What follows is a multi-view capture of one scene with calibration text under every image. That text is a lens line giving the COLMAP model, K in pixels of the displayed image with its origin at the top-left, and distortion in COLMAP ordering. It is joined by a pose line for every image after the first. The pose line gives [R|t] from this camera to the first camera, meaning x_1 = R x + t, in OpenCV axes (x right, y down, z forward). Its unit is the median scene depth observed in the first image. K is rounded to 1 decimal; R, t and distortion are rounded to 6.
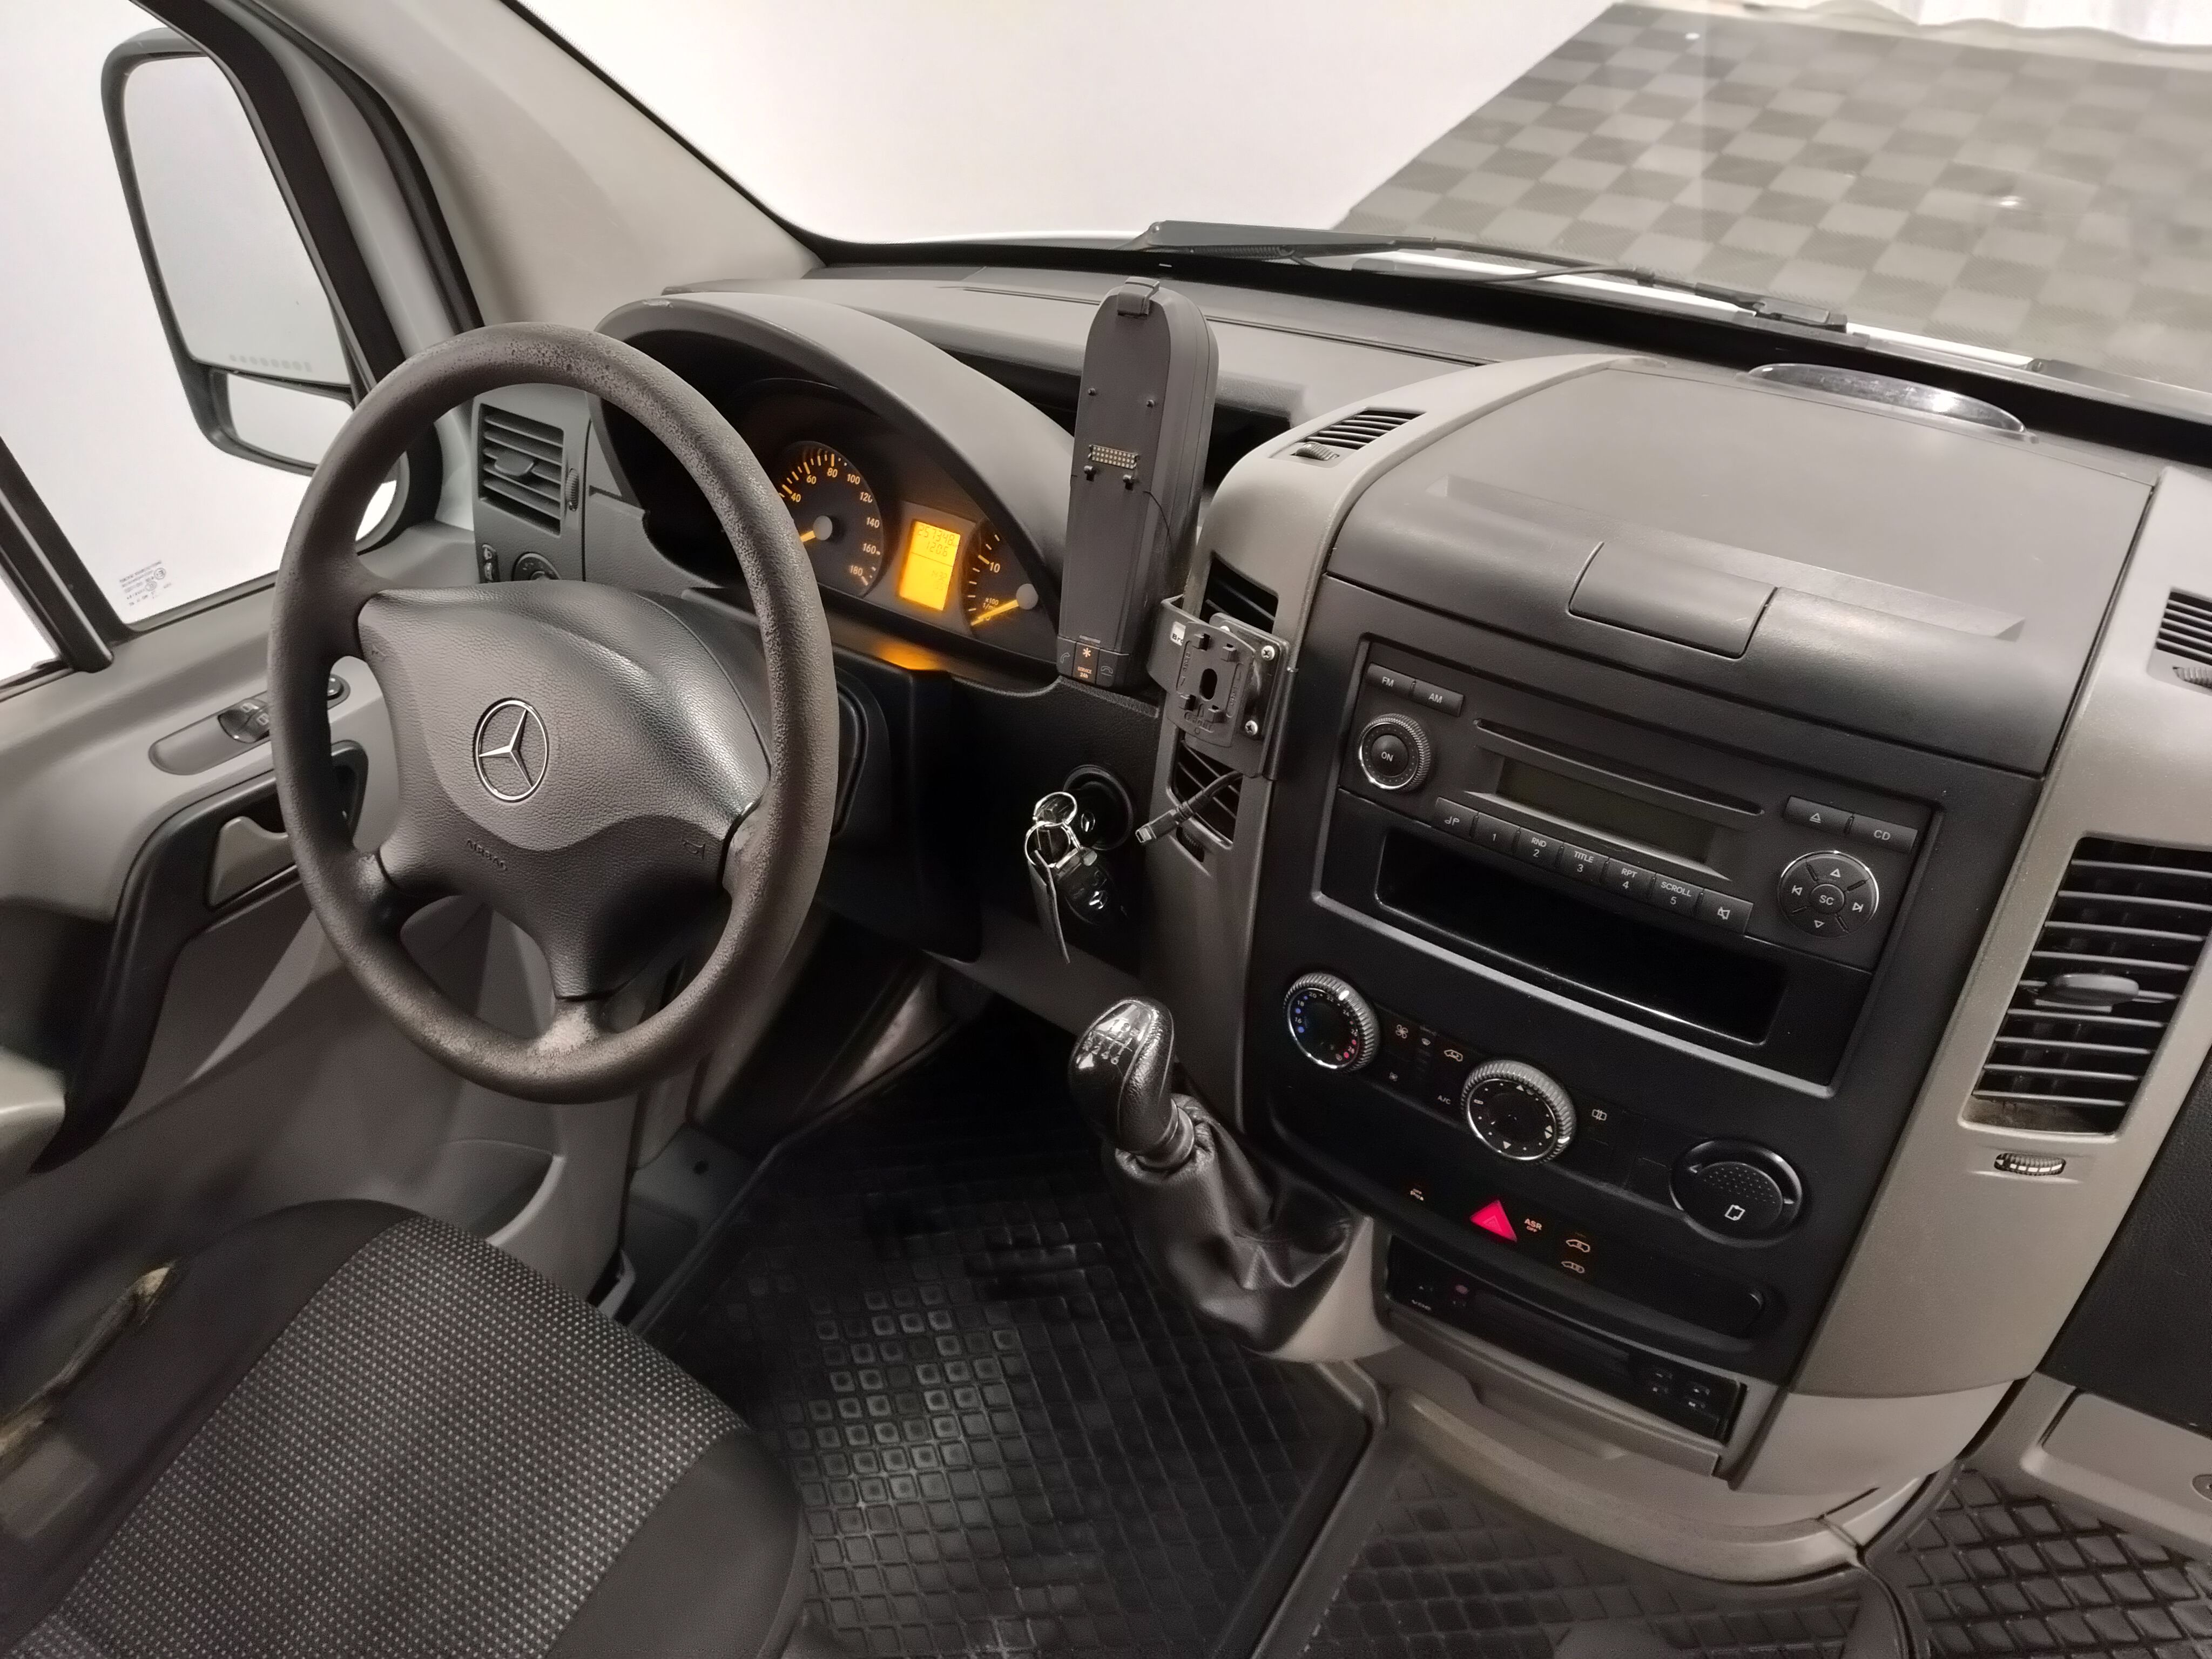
lens RADIAL K [[1639.2, 0, 1106.0], [0, 1639.2, 829.5], [0, 0, 1]] dist [-0.025465, 0.004822]
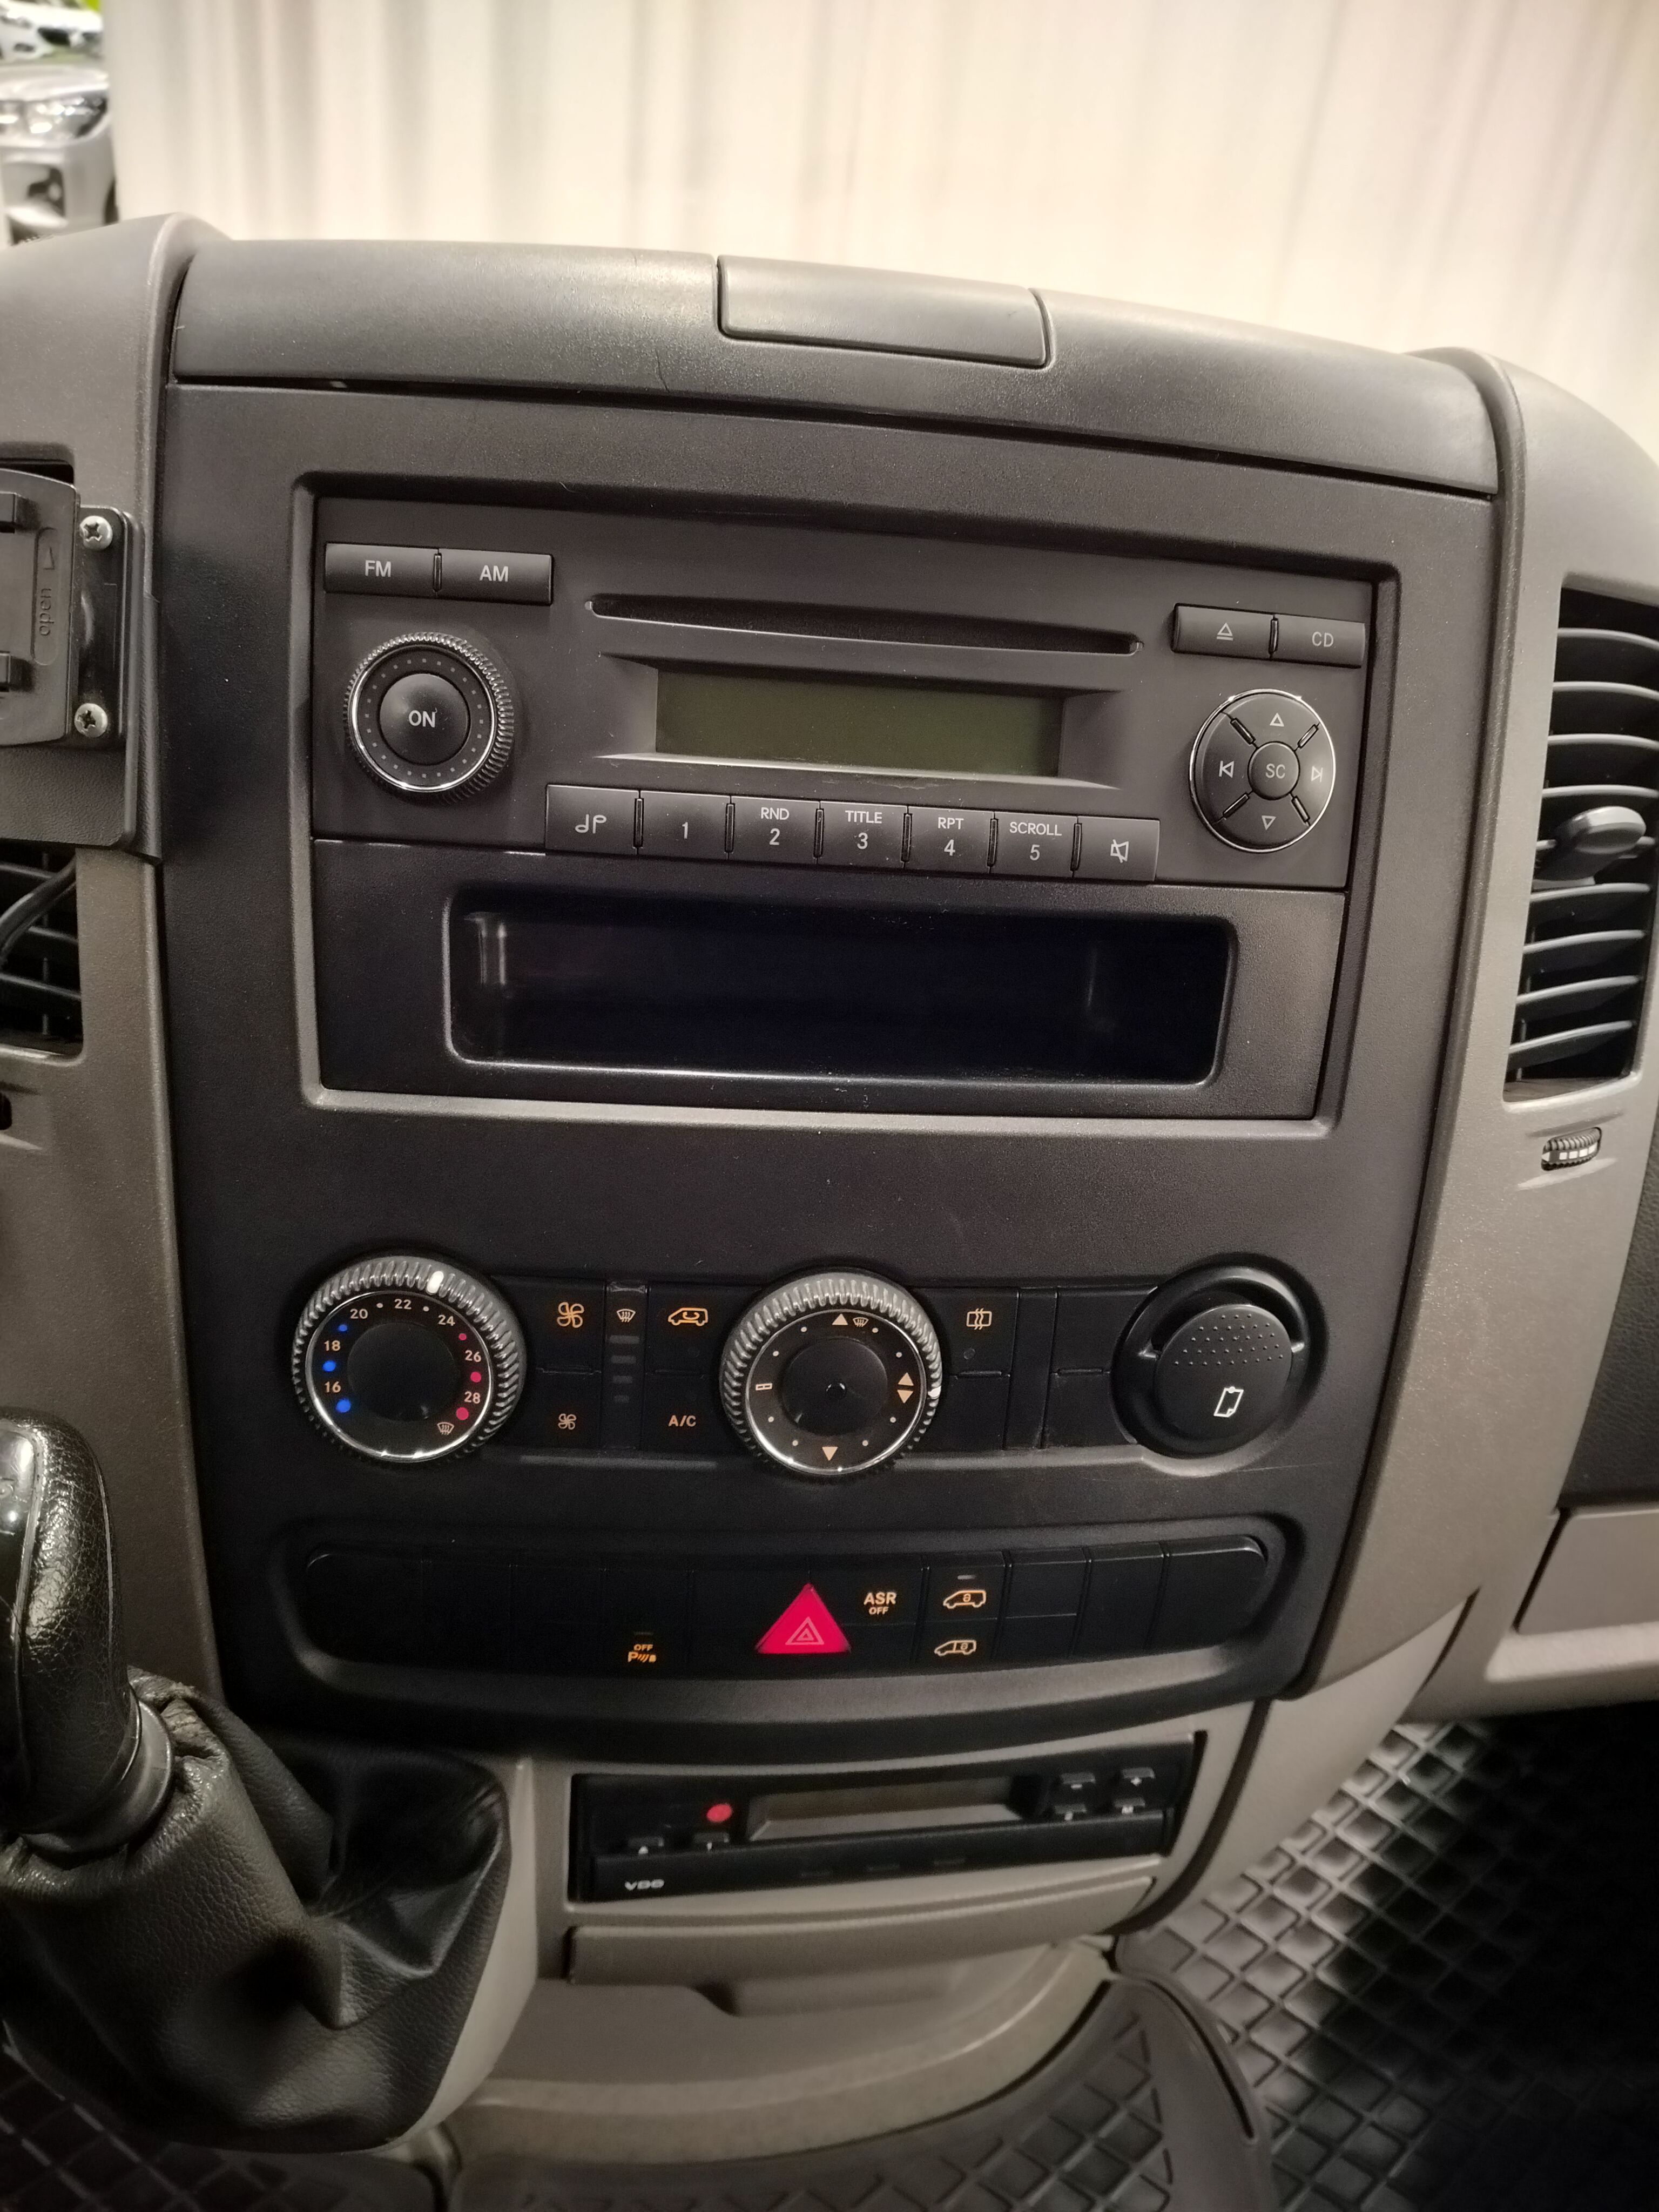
lens RADIAL K [[1672.3, 0, 829.5], [0, 1672.3, 1106.0], [0, 0, 1]] dist [0.106296, -0.207835]
pose [[0.758818, -0.206780, 0.617606, -0.059356], [0.312154, 0.947721, -0.066221, 0.122745], [-0.571625, 0.243038, 0.783695, 0.549605]]
